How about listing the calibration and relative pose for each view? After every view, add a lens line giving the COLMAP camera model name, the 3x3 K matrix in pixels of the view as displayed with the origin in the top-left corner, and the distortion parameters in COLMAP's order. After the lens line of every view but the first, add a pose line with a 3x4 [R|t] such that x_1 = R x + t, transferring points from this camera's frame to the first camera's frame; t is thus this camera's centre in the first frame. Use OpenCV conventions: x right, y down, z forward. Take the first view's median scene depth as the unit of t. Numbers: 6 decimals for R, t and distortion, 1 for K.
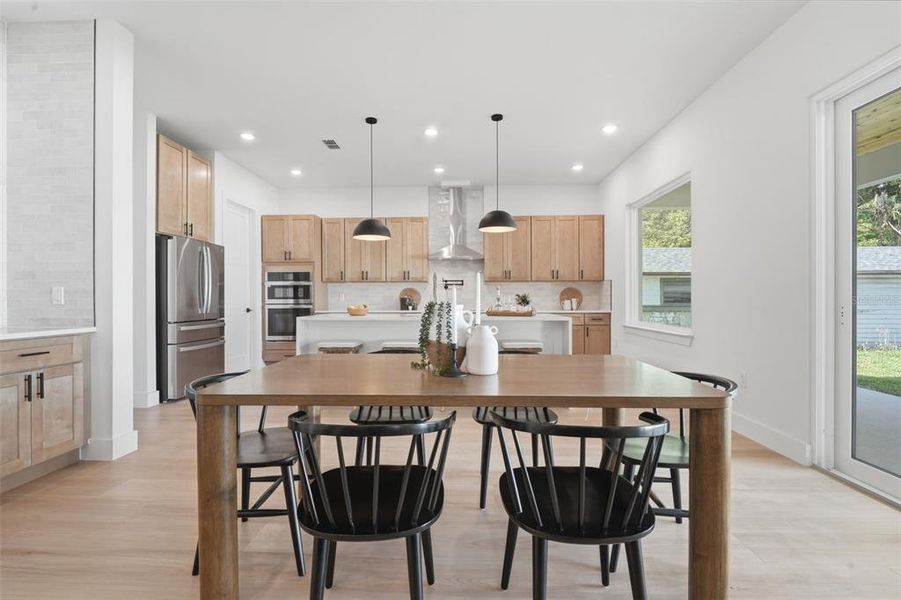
lens RADIAL K [[418.6, 0, 445.3], [0, 418.6, 302.5], [0, 0, 1]] dist [0.000187, -0.002521]
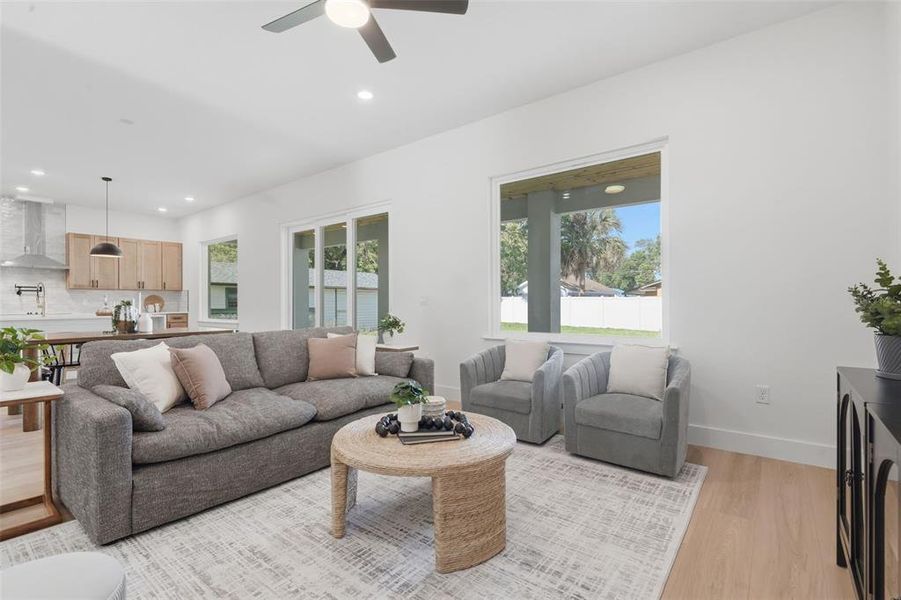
lens RADIAL K [[418.6, 0, 448.4], [0, 418.6, 300.0], [0, 0, 1]] dist [0.000187, -0.002521]
pose [[0.578446, 0.006473, 0.815695, -0.240261], [0.008612, 0.999864, -0.014041, 0.006142], [-0.815675, 0.015147, 0.578312, -0.520517]]
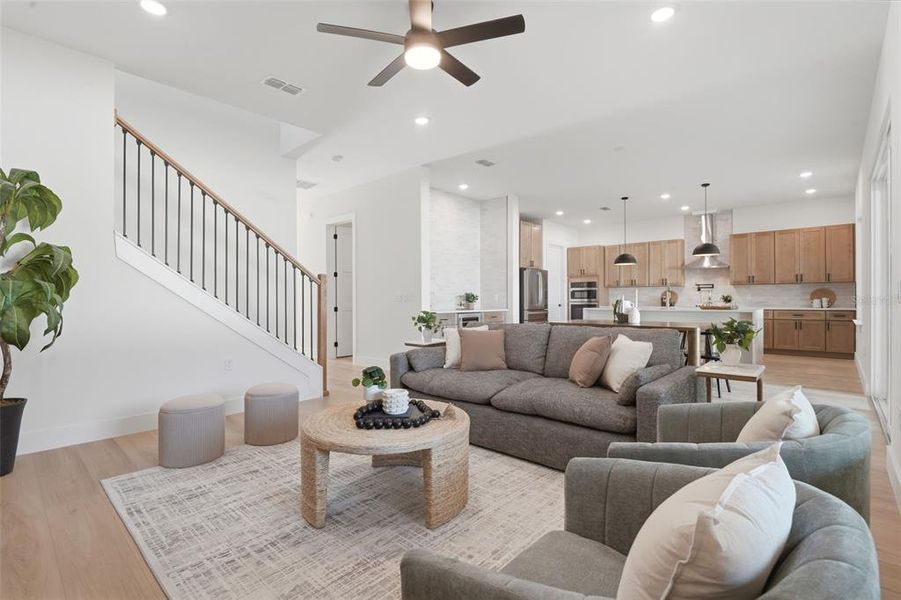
lens RADIAL K [[418.6, 0, 451.5], [0, 418.6, 299.5], [0, 0, 1]] dist [0.000187, -0.002521]
pose [[0.771082, -0.000344, -0.636735, 0.250909], [-0.002960, 0.999987, -0.004124, 0.002938], [0.636729, 0.005065, 0.771071, -0.546174]]
